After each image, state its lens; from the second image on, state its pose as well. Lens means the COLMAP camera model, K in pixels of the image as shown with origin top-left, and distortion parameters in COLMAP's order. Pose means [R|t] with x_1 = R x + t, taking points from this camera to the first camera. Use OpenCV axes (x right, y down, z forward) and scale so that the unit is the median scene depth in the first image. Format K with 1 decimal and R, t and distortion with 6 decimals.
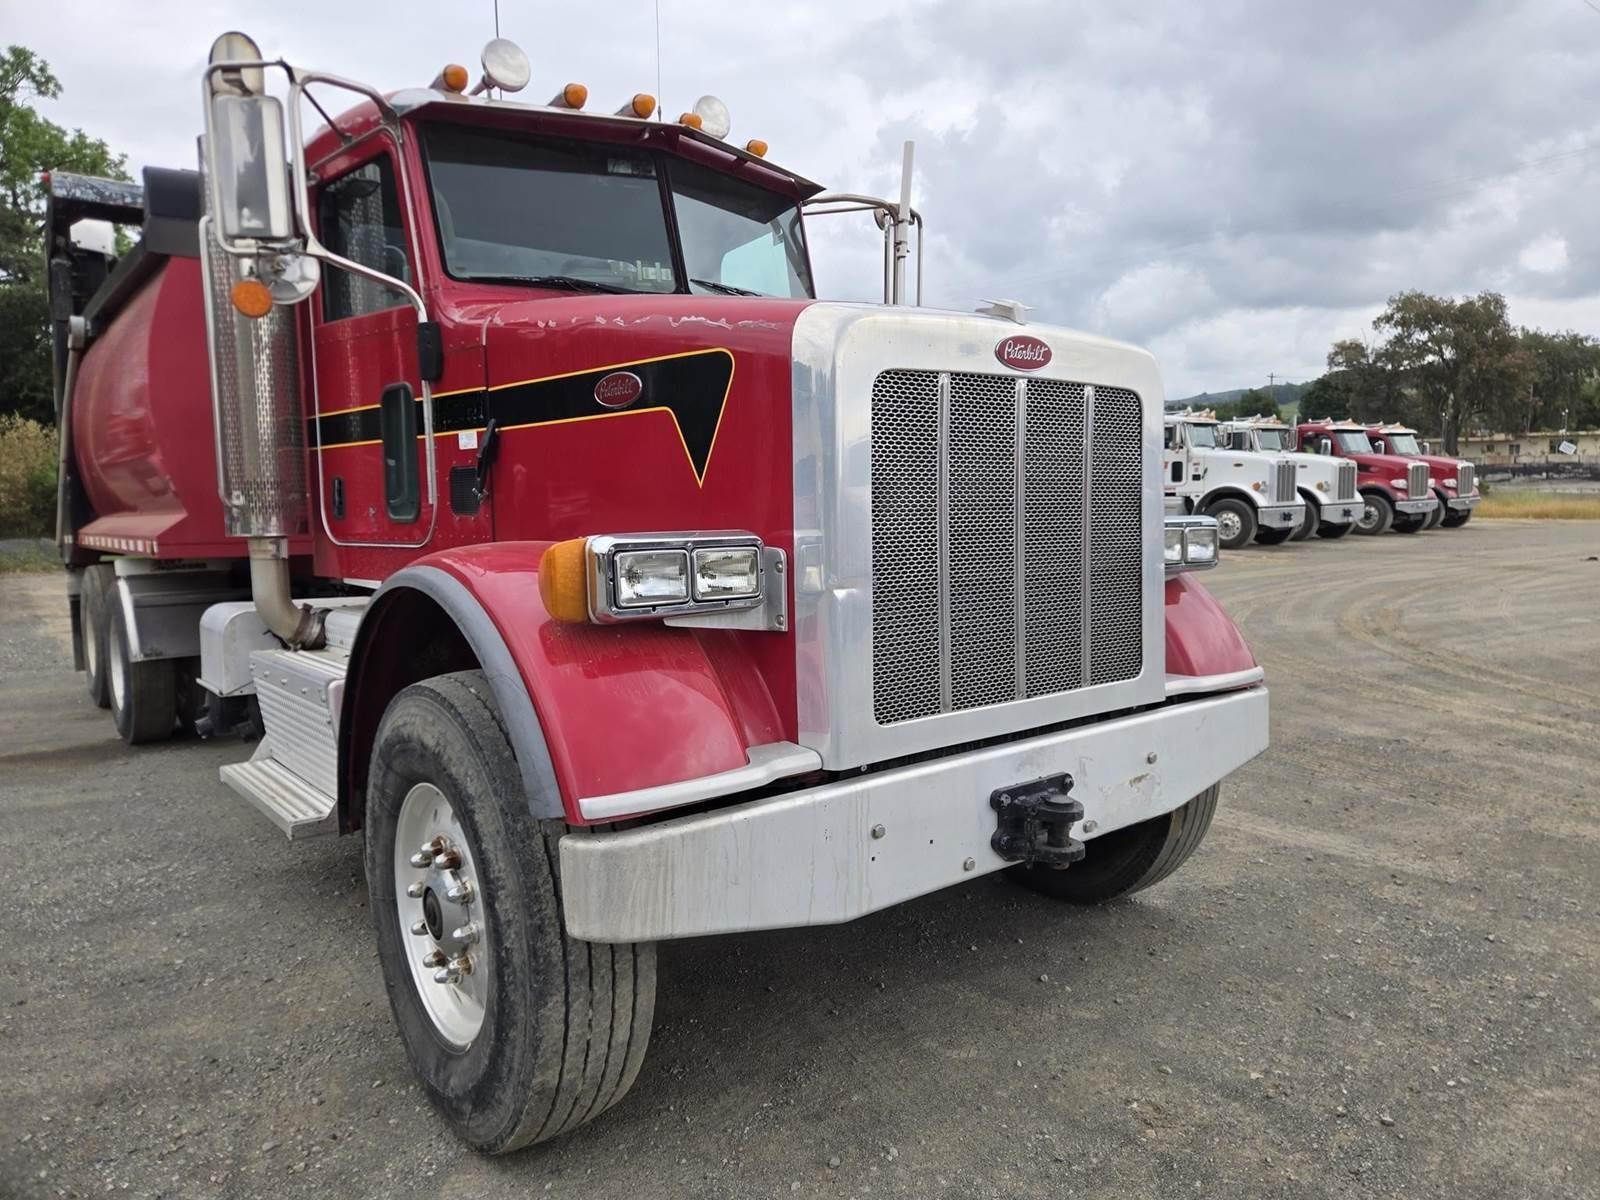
lens RADIAL K [[1082.5, 0, 815.8], [0, 1082.5, 601.8], [0, 0, 1]] dist [0.083052, -0.067626]
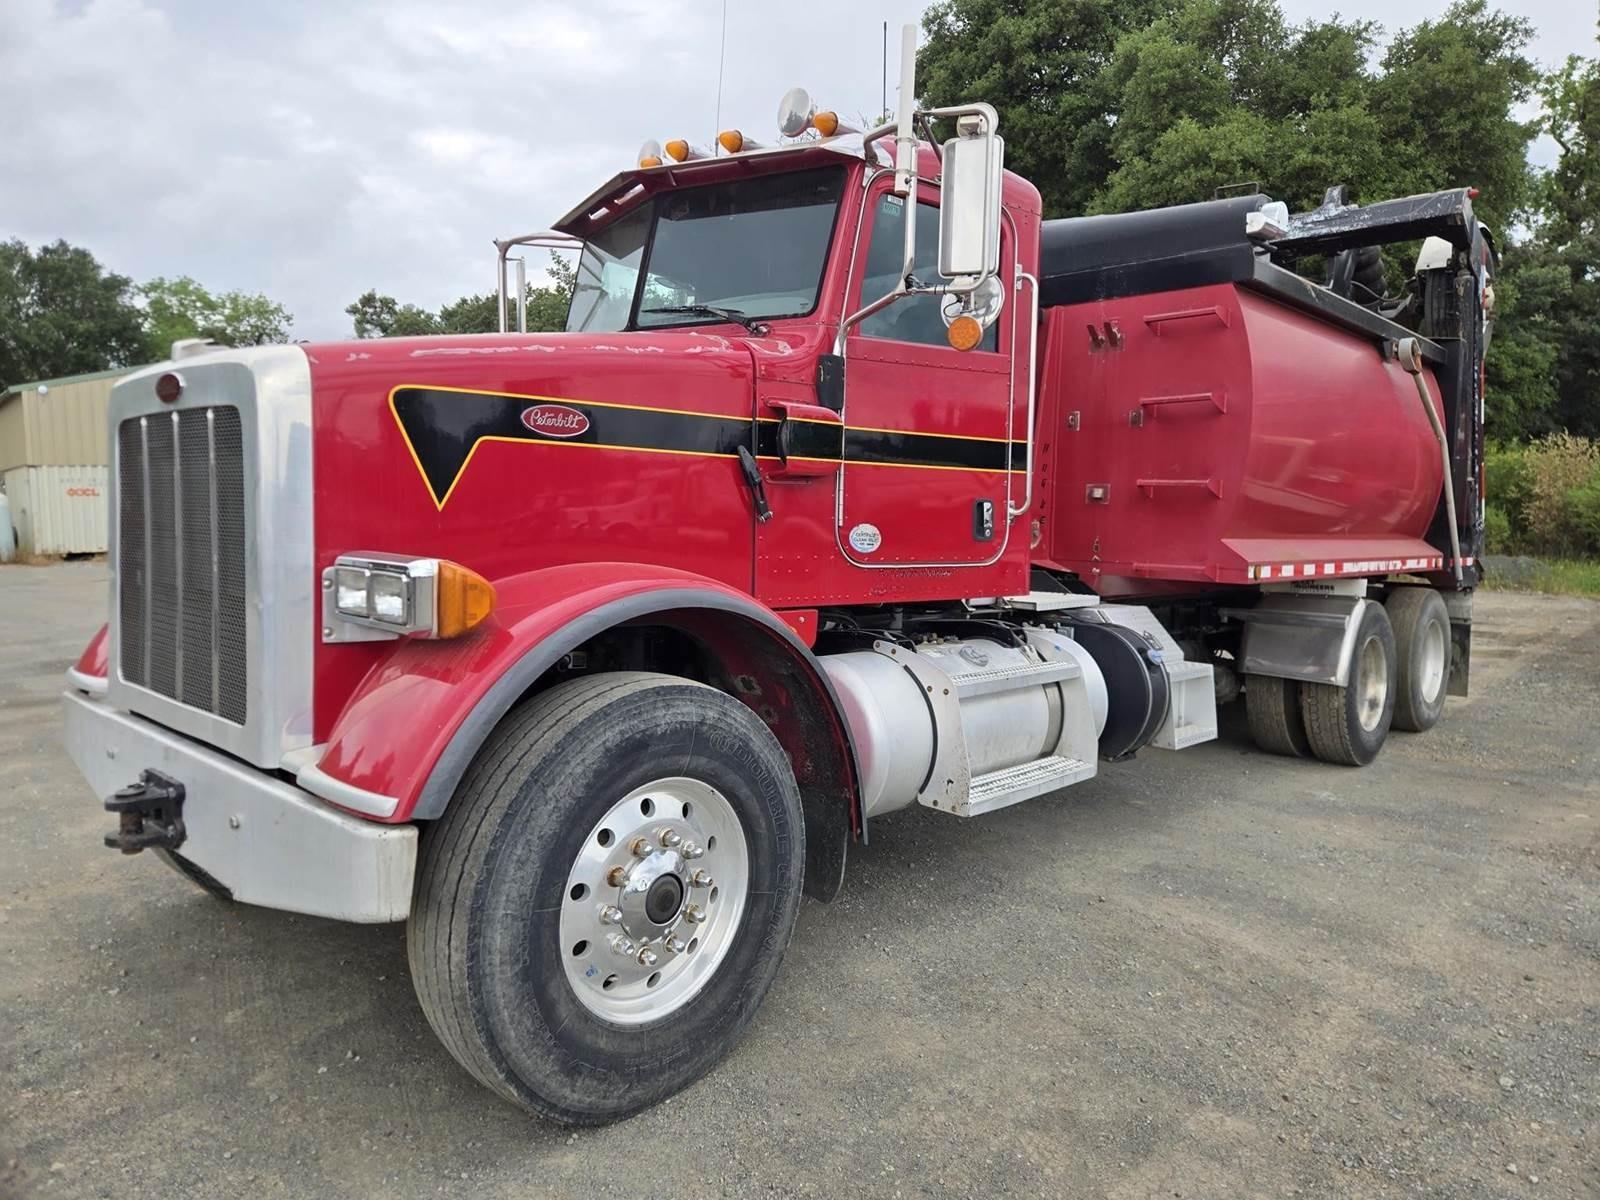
lens RADIAL K [[1074.1, 0, 774.0], [0, 1074.1, 575.8], [0, 0, 1]] dist [0.077540, -0.068725]
pose [[0.112657, 0.073665, -0.990900, 1.055035], [-0.109960, 0.992047, 0.061249, -0.133282], [0.987531, 0.102060, 0.119861, 1.138683]]
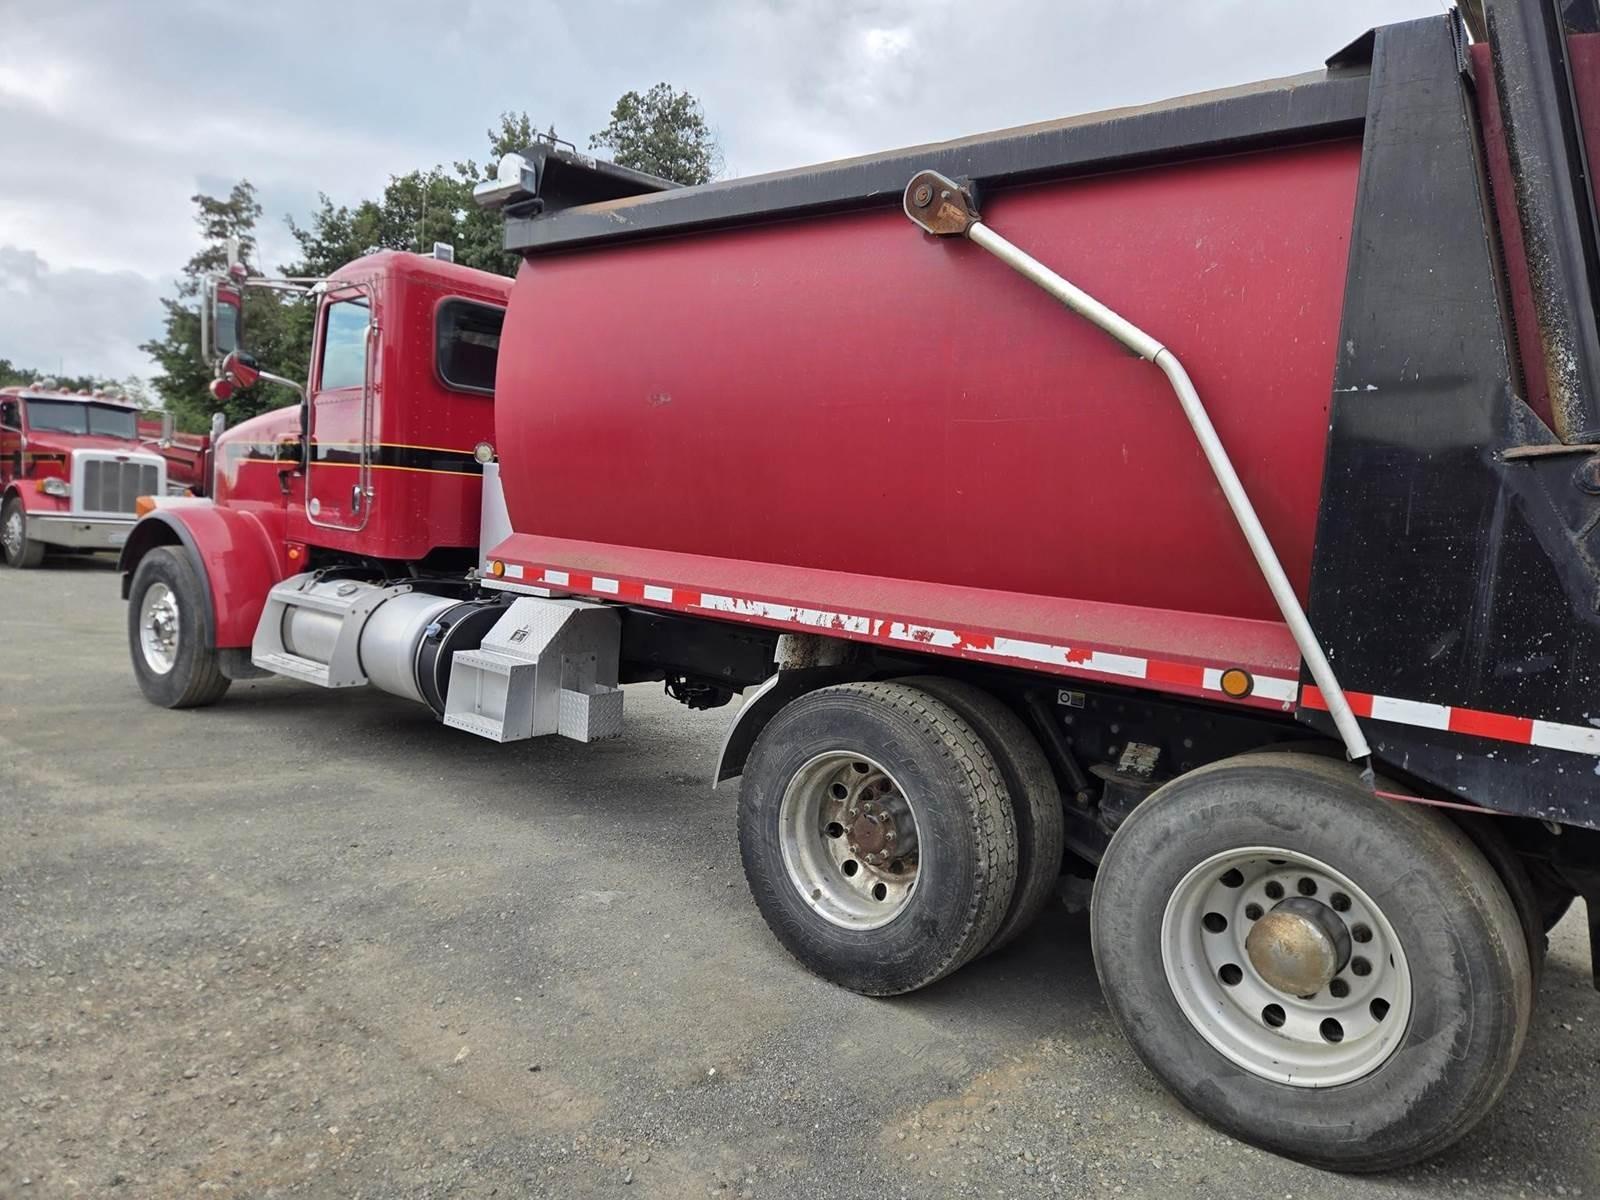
lens RADIAL K [[1068.0, 0, 812.5], [0, 1068.0, 607.4], [0, 0, 1]] dist [0.076793, -0.067272]
pose [[-0.976983, -0.033621, -0.210653, -0.472267], [-0.072620, 0.980938, 0.180243, -0.346293], [0.200577, 0.191392, -0.960801, 3.384653]]
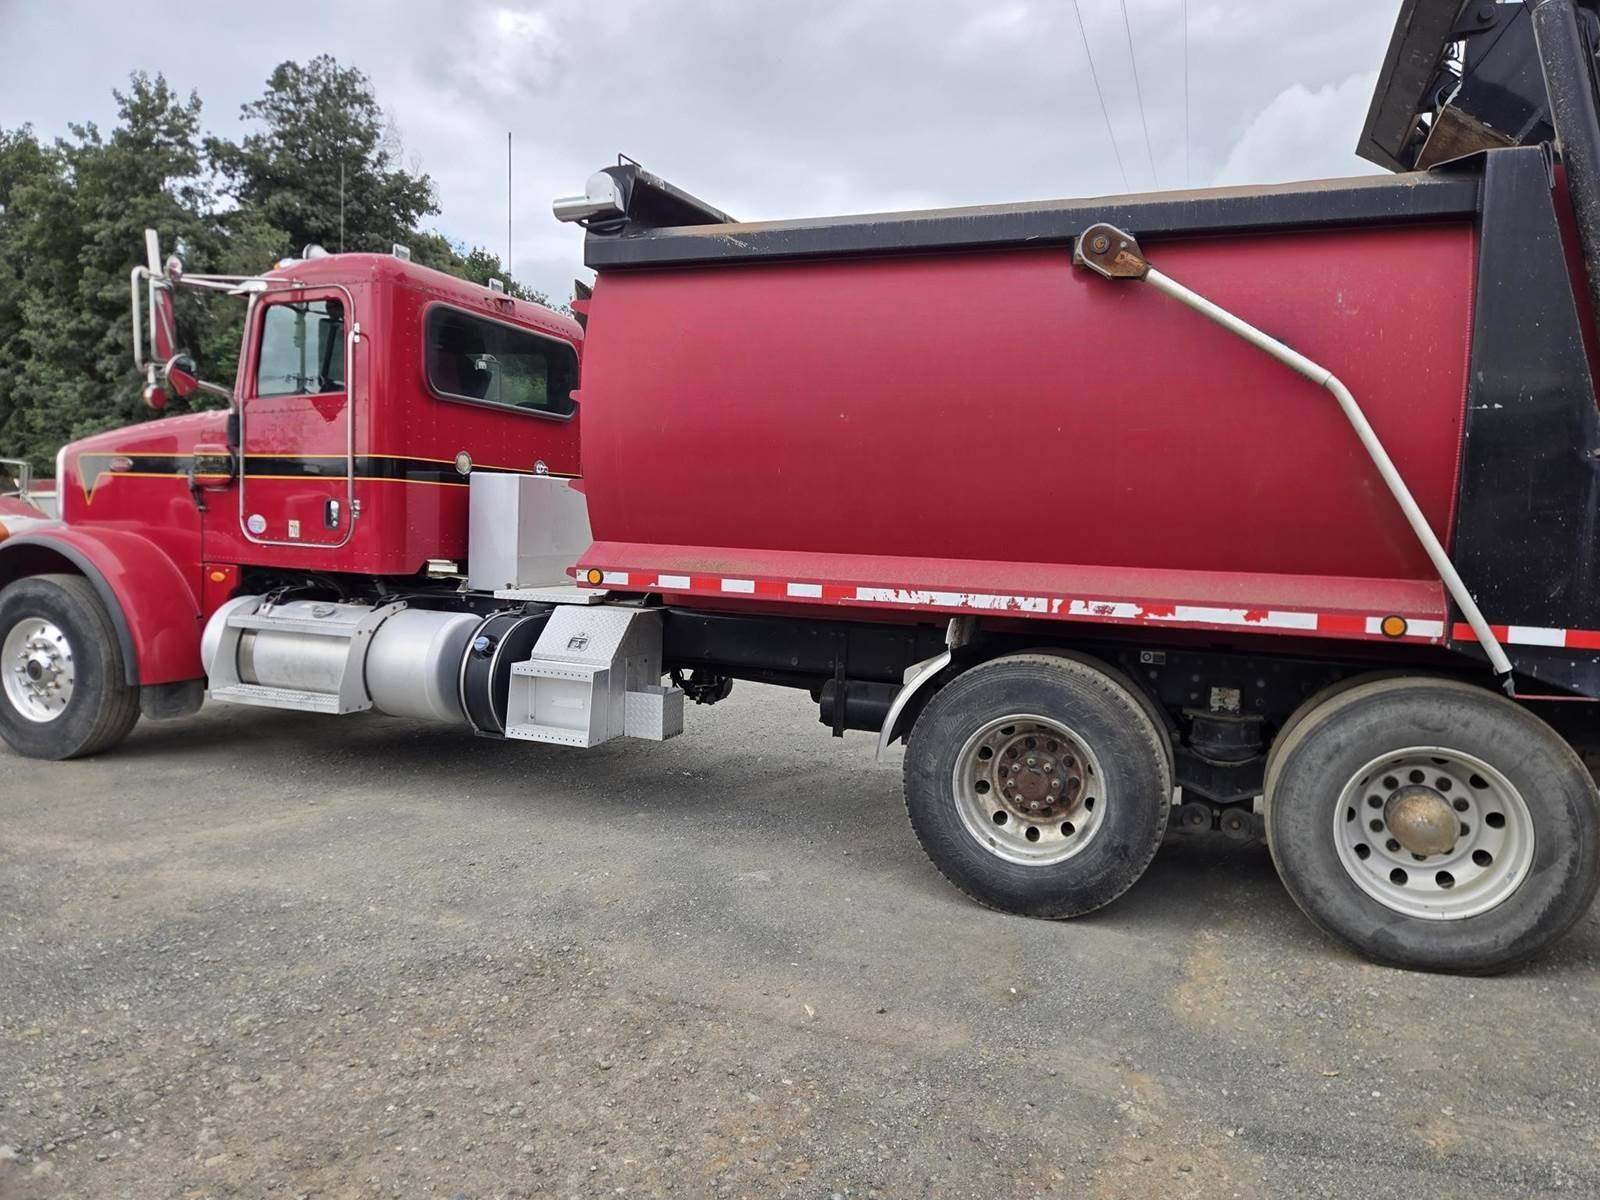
lens RADIAL K [[1065.5, 0, 824.9], [0, 1065.5, 602.1], [0, 0, 1]] dist [0.070776, -0.059130]
pose [[-0.866527, 0.020826, -0.498695, 0.064383], [-0.066331, 0.985462, 0.156410, -0.323293], [0.494703, 0.168612, -0.852549, 3.317133]]
